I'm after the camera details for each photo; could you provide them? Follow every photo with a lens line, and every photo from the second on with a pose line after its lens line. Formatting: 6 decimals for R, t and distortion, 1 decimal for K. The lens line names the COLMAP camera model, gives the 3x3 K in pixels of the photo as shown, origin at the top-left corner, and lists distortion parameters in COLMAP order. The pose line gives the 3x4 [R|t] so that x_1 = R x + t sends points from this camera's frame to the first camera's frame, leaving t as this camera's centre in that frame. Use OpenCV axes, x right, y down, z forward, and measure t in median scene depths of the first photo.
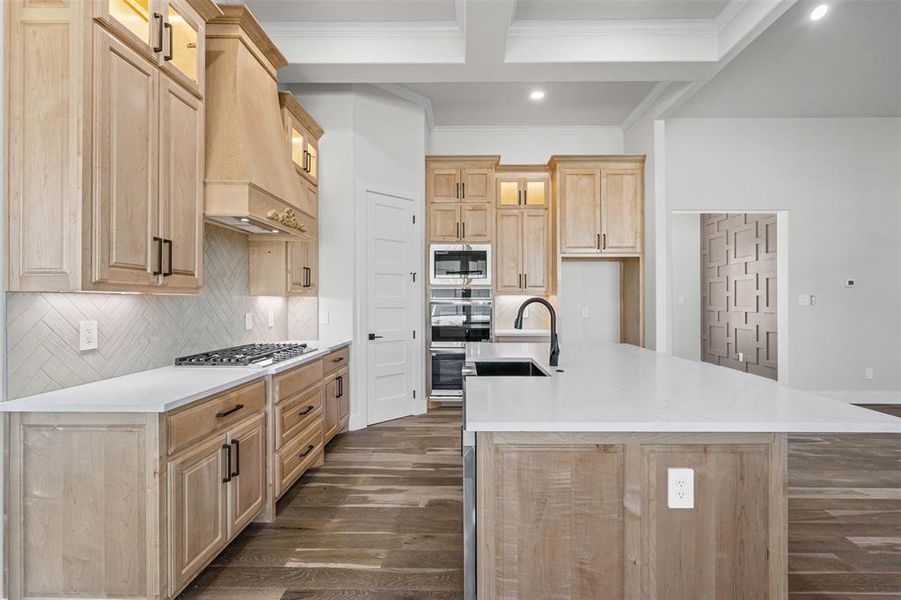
lens RADIAL K [[441.2, 0, 438.6], [0, 441.2, 293.4], [0, 0, 1]] dist [0.013336, 0.000272]
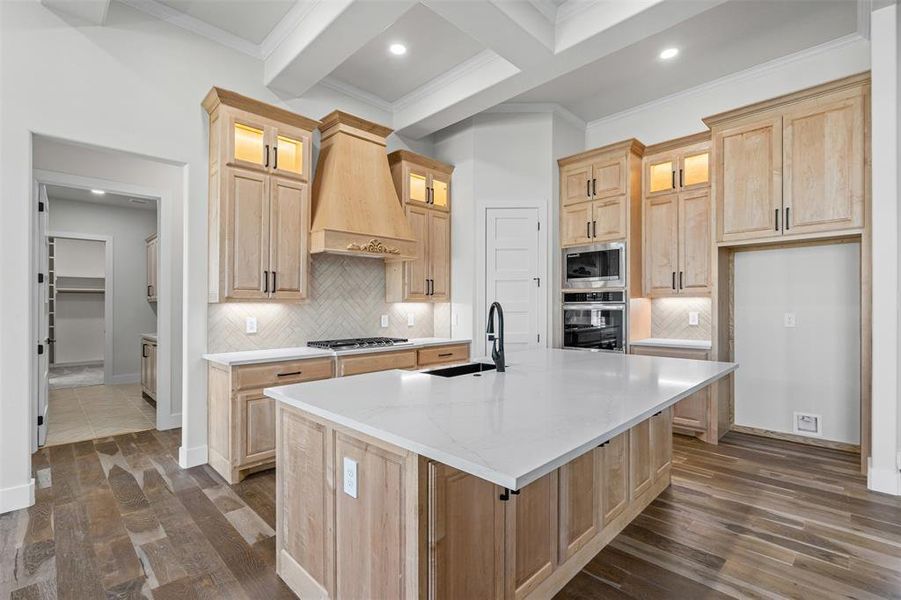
lens RADIAL K [[424.2, 0, 448.5], [0, 424.2, 301.4], [0, 0, 1]] dist [-0.001522, 0.000211]
pose [[0.698279, -0.014373, -0.715681, 0.506291], [0.018847, 0.999821, -0.001690, 0.005263], [0.715577, -0.012308, 0.698425, 0.157311]]
